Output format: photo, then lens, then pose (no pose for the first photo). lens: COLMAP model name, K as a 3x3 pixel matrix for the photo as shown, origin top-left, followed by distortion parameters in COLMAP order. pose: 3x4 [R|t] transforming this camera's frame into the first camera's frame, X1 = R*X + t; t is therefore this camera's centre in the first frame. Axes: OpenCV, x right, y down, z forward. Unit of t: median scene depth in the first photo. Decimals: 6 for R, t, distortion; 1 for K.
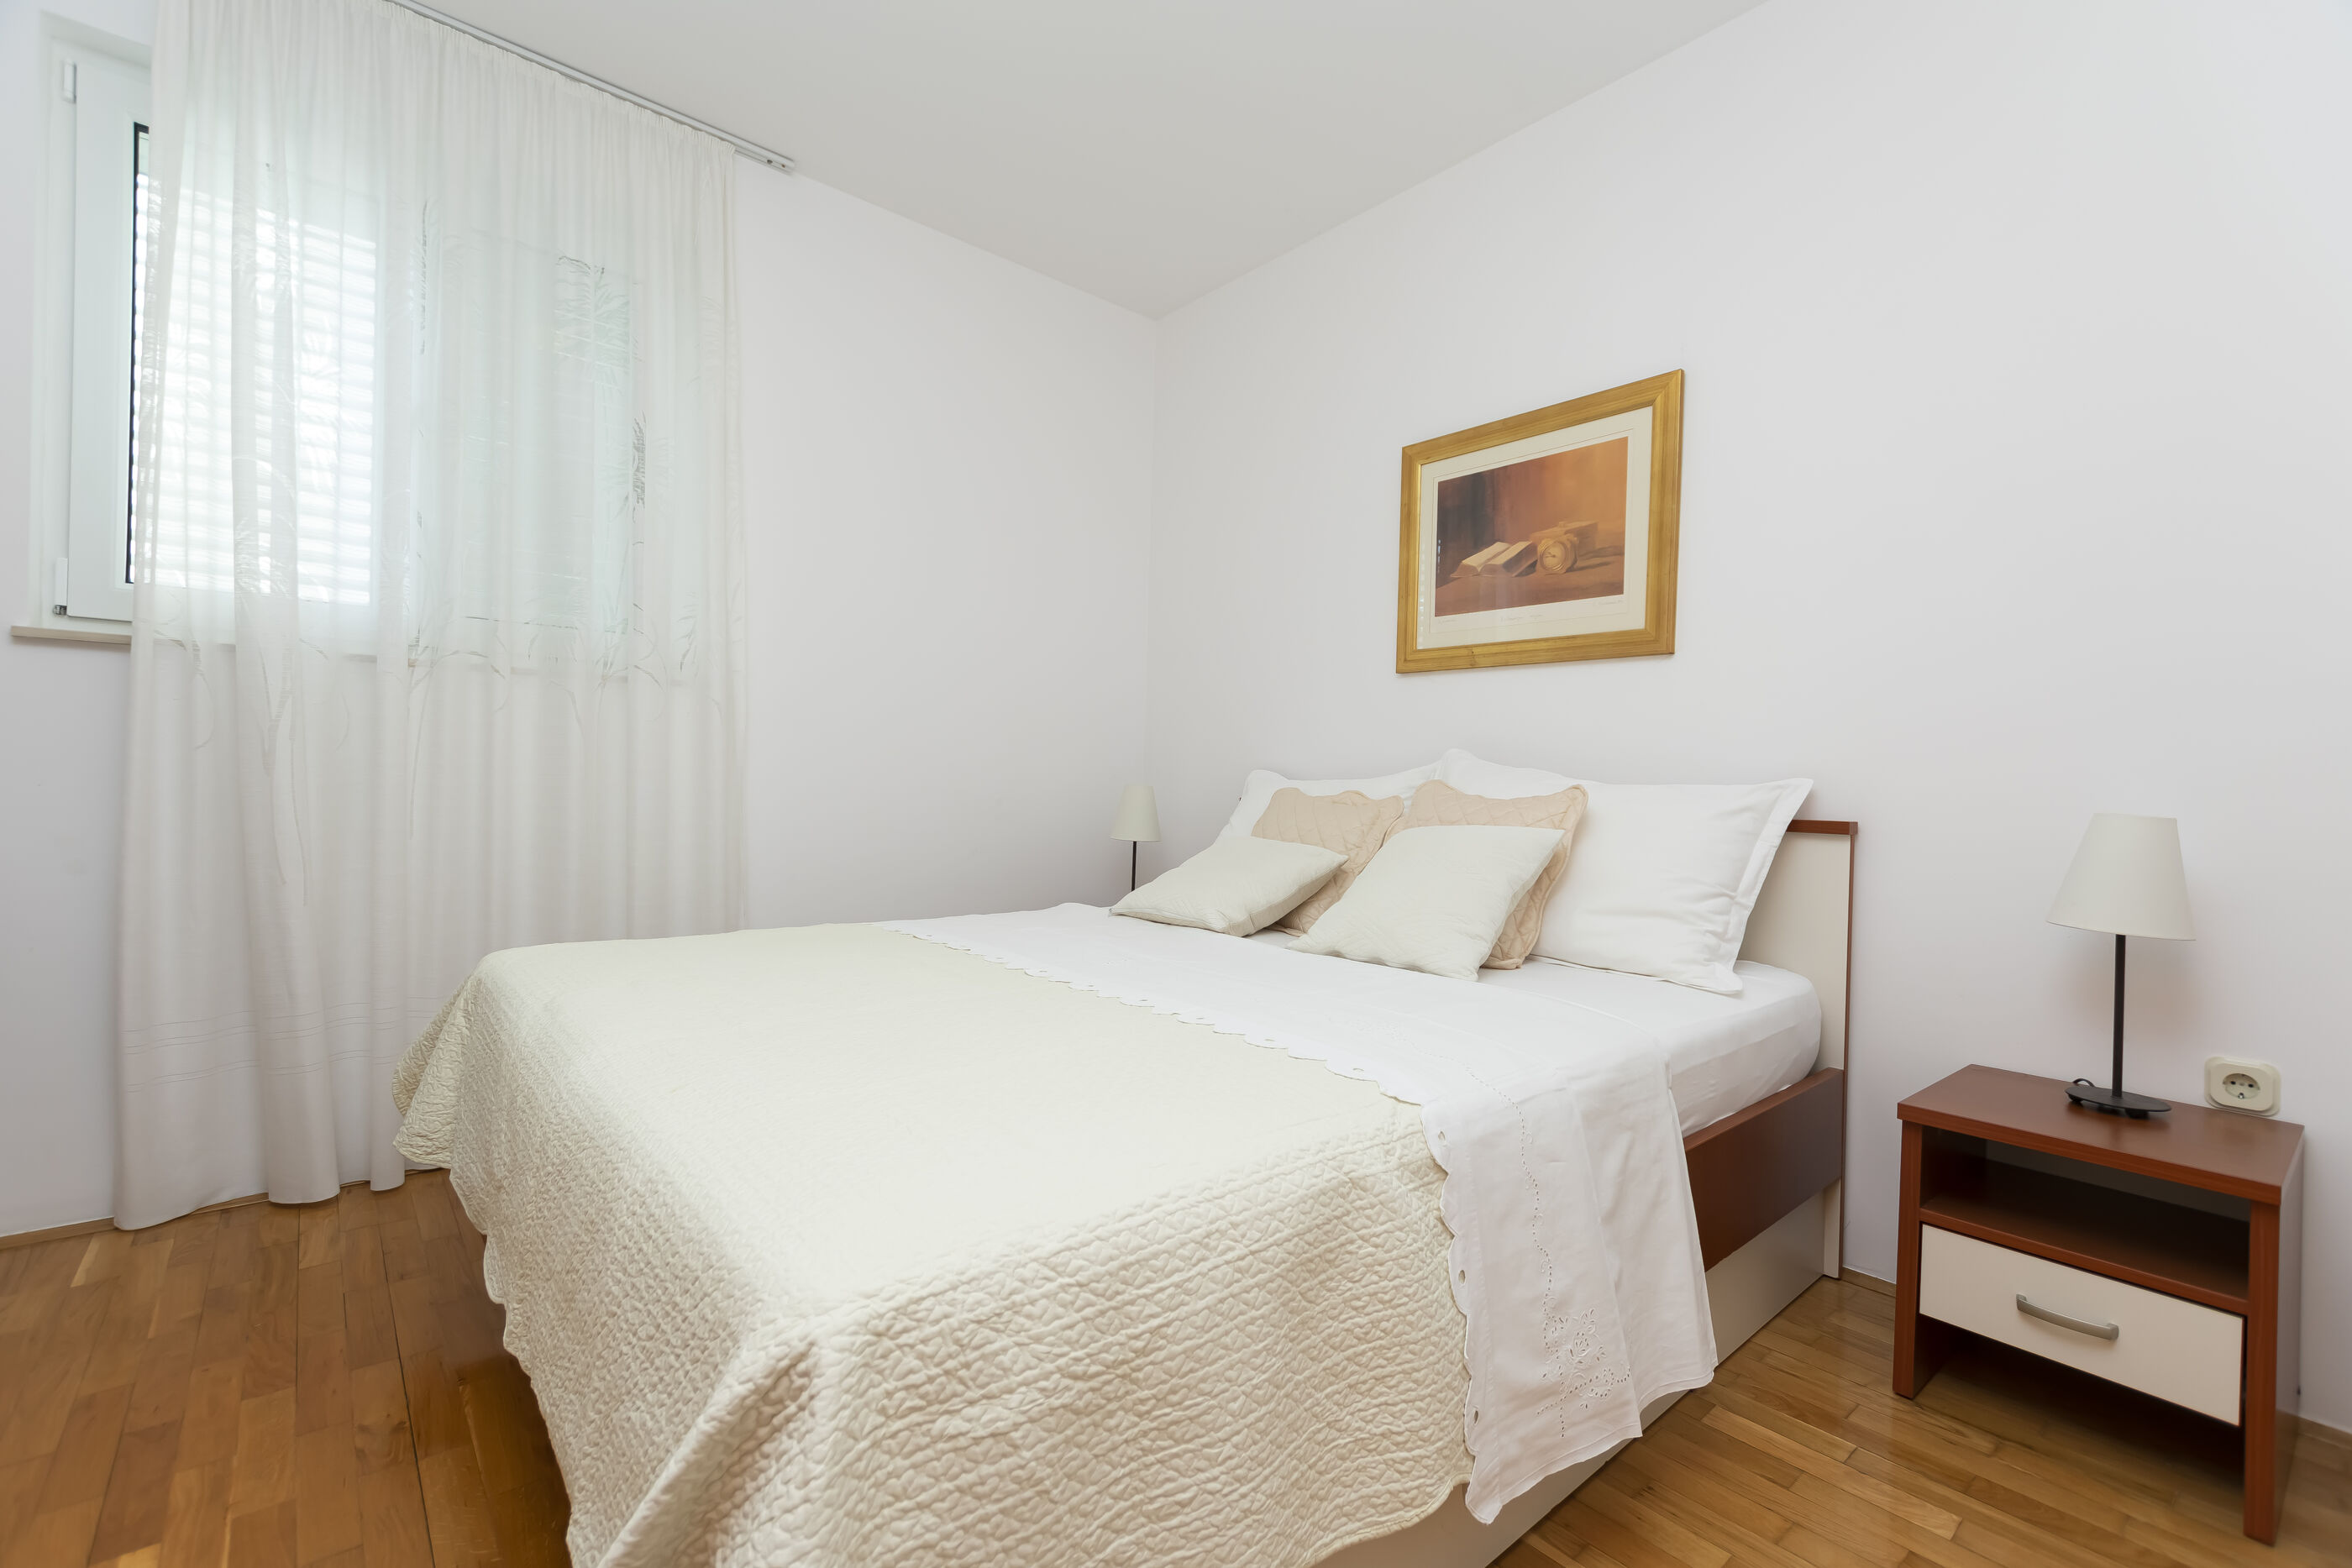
lens RADIAL K [[1010.9, 0, 1176.0], [0, 1010.9, 784.0], [0, 0, 1]] dist [0.000246, -0.000040]
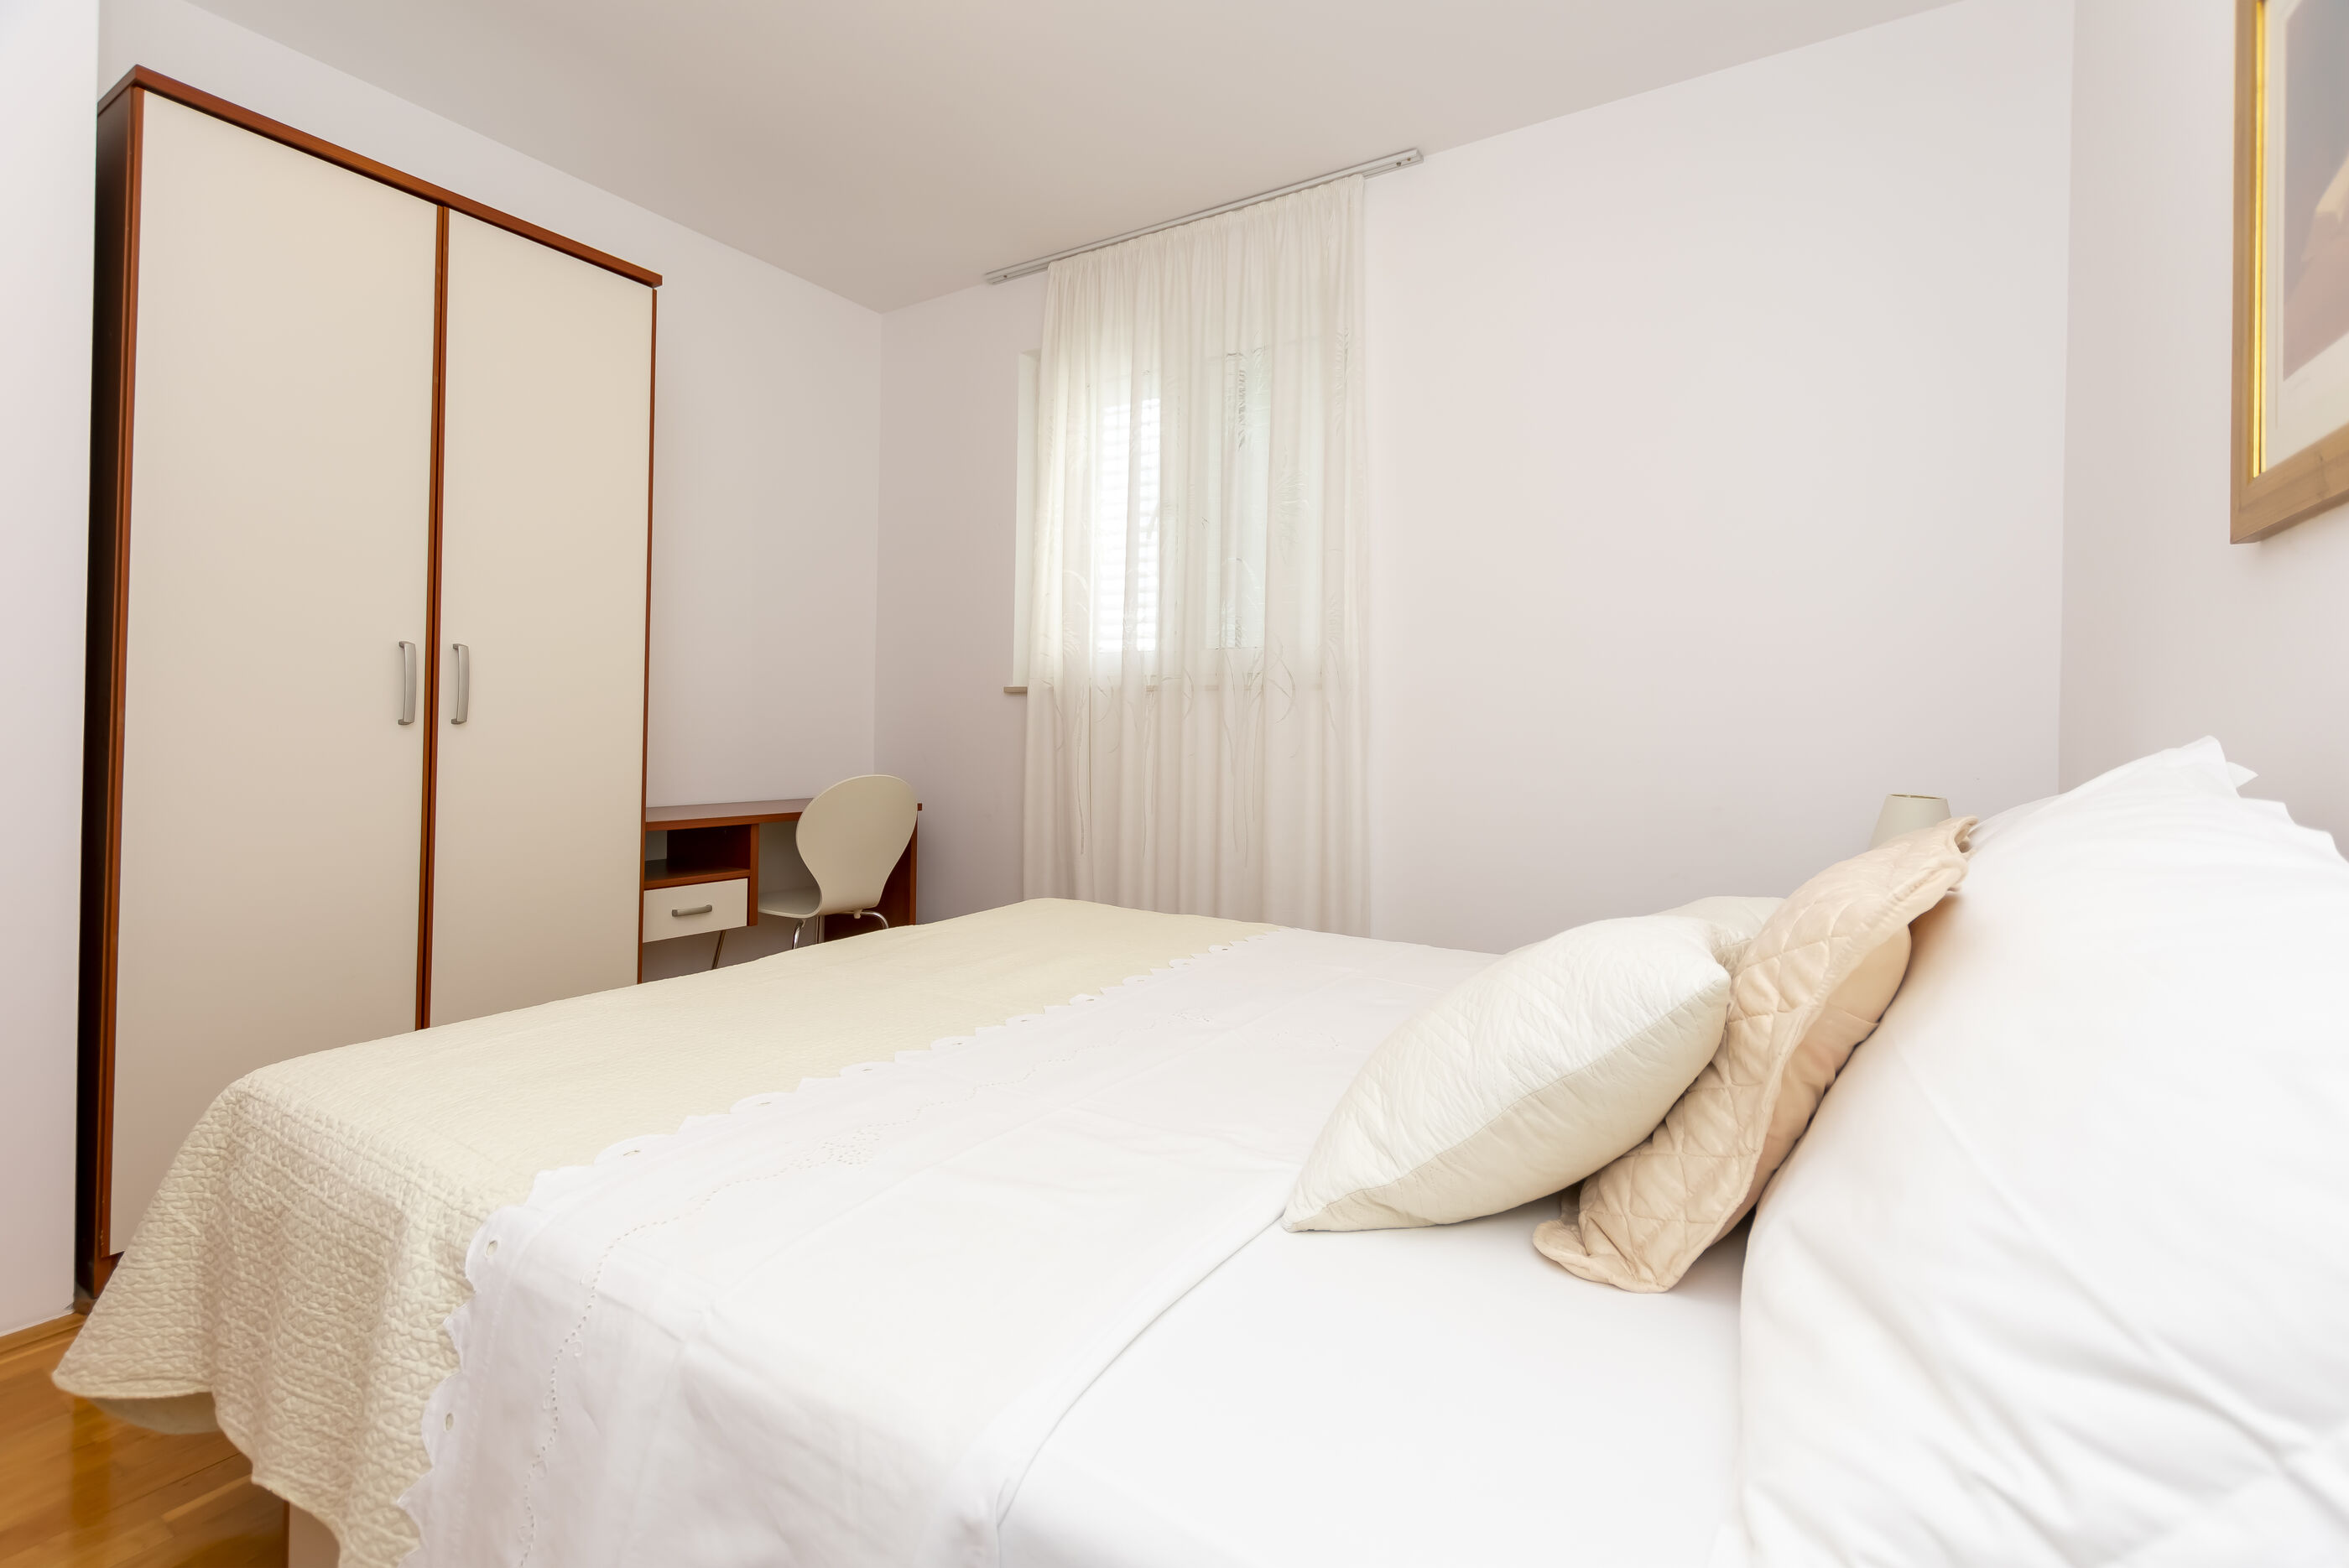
lens RADIAL K [[1016.5, 0, 1170.9], [0, 1016.5, 720.5], [0, 0, 1]] dist [-0.000397, -0.000484]
pose [[0.298767, -0.031501, -0.953806, 0.557232], [-0.014585, 0.999188, -0.037569, -0.024145], [0.954215, 0.025136, 0.298065, 0.578843]]
